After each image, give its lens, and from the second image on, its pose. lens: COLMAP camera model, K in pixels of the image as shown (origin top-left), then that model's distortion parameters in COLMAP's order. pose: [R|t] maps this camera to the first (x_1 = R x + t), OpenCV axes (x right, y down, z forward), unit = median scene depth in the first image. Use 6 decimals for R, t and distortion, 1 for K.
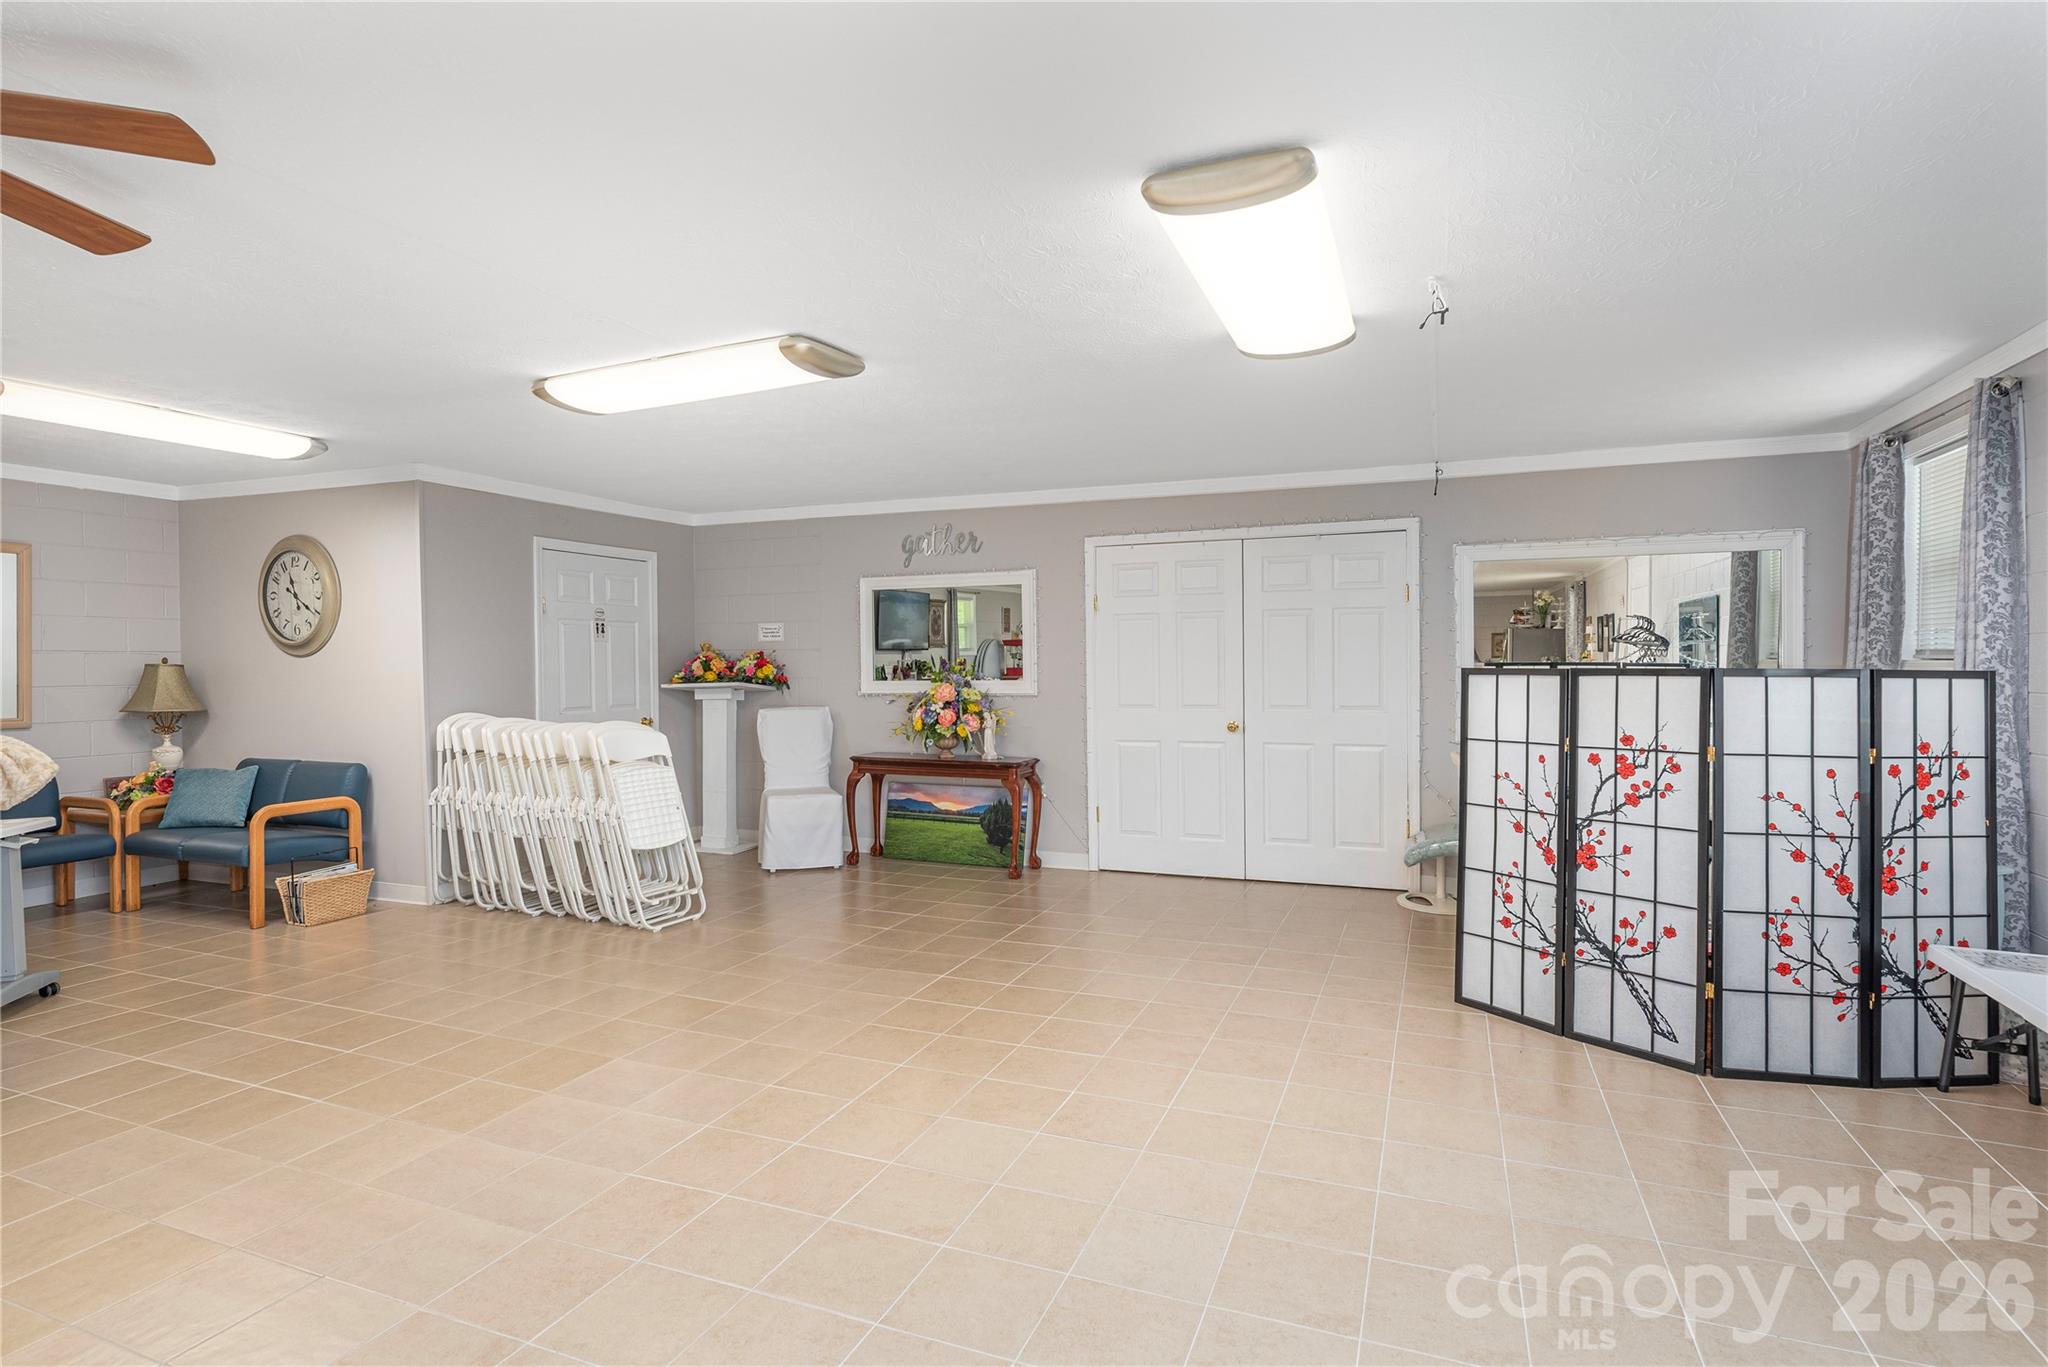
lens RADIAL K [[1042.6, 0, 1023.0], [0, 1042.6, 673.6], [0, 0, 1]] dist [-0.000572, -0.000430]
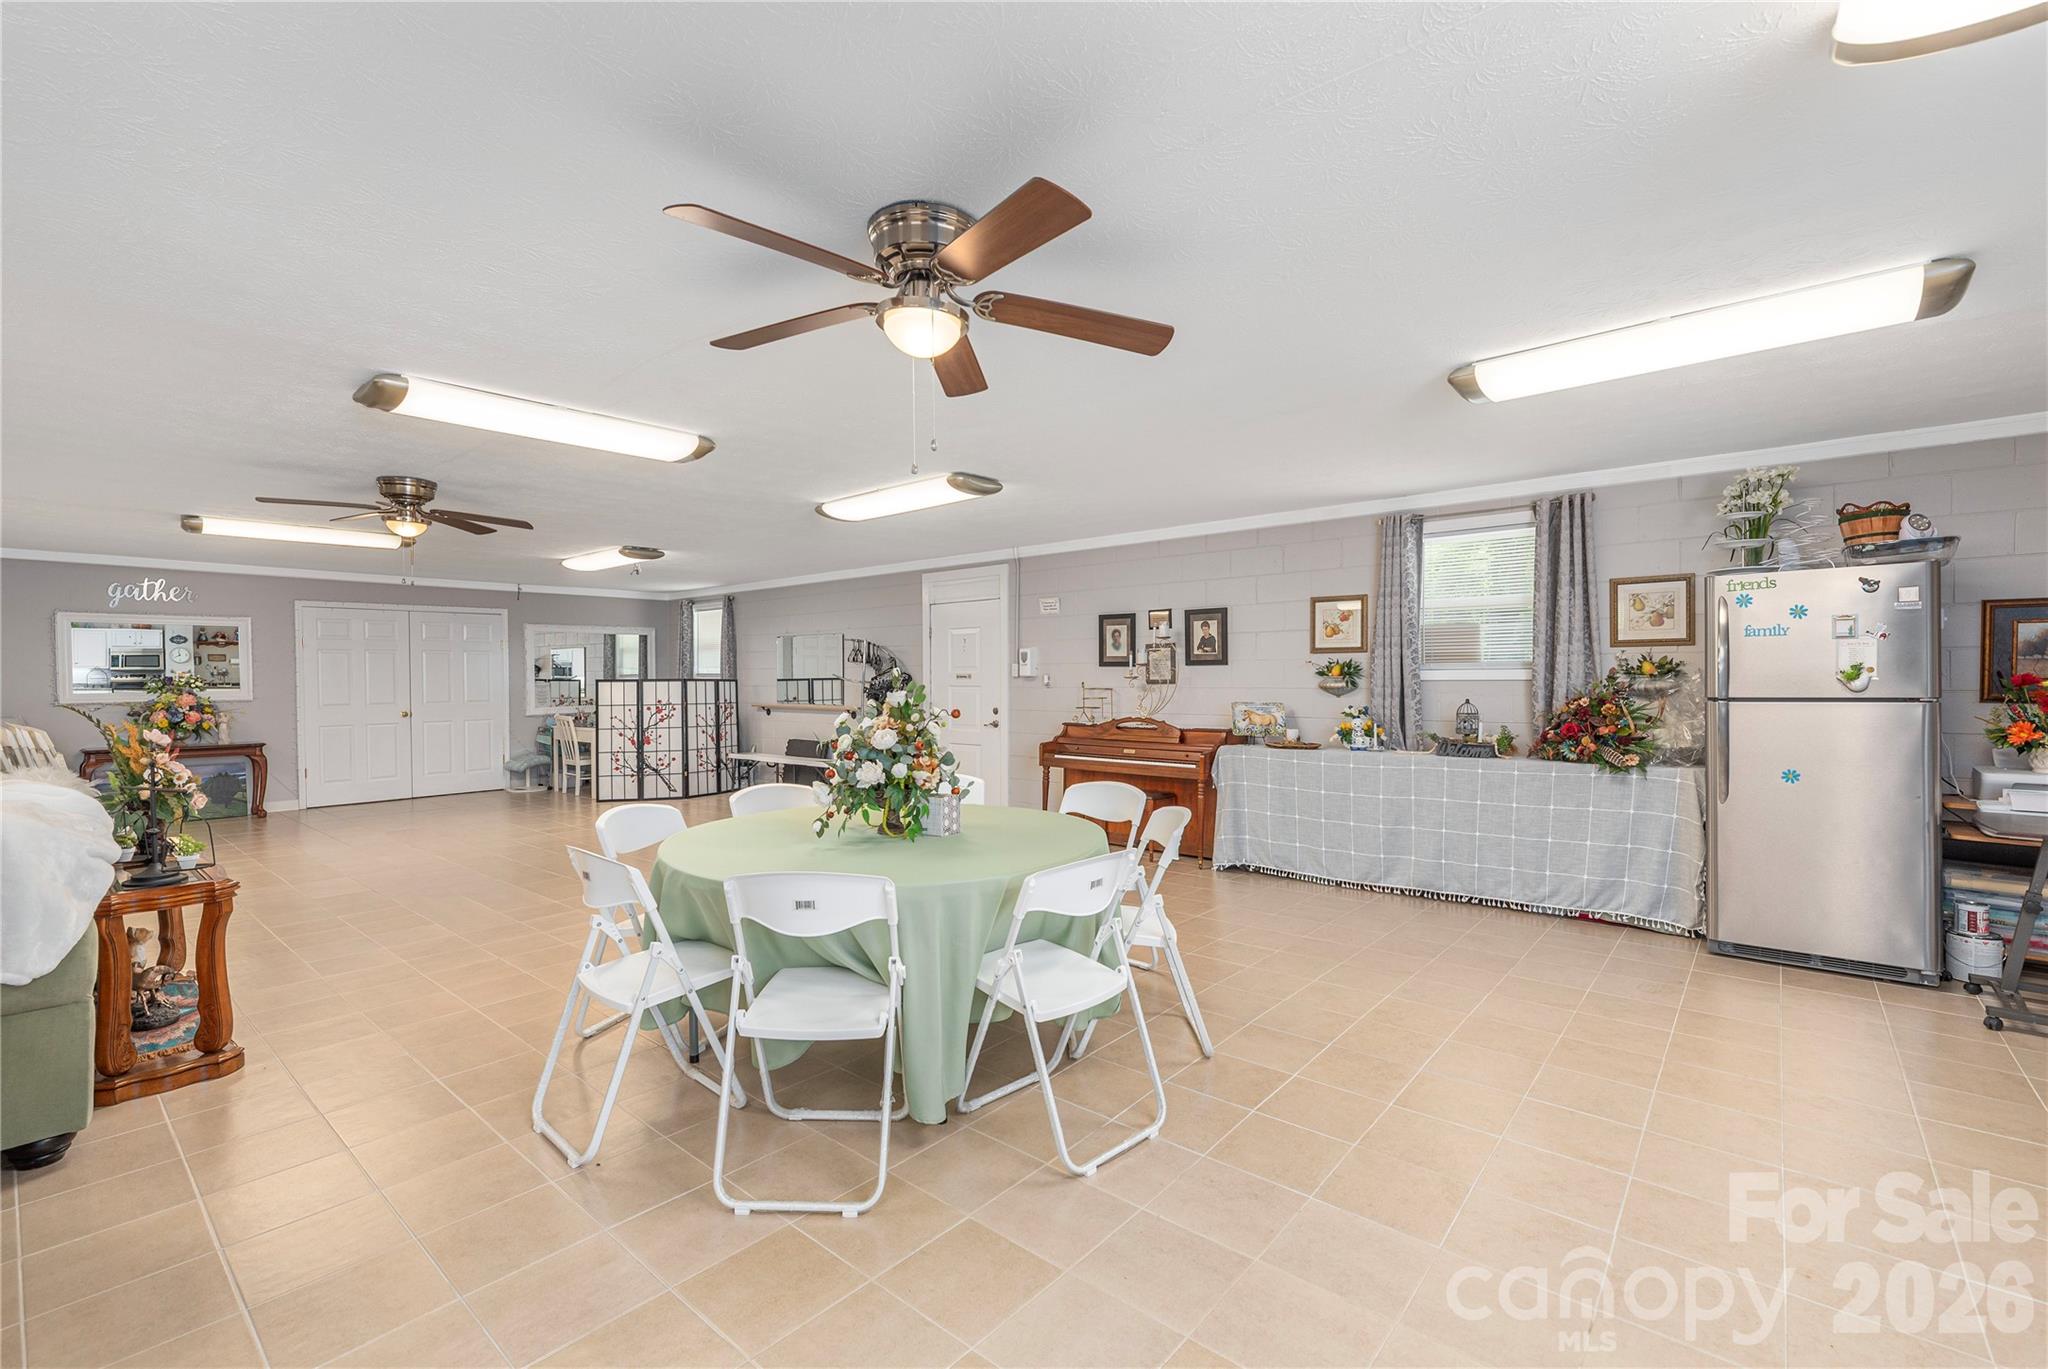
lens RADIAL K [[928.0, 0, 1019.1], [0, 928.0, 690.0], [0, 0, 1]] dist [-0.000028, -0.000048]
pose [[0.337413, -0.013217, 0.941264, -1.753451], [0.015320, 0.999846, 0.008548, 0.021707], [-0.941232, 0.011536, 0.337563, -1.007922]]
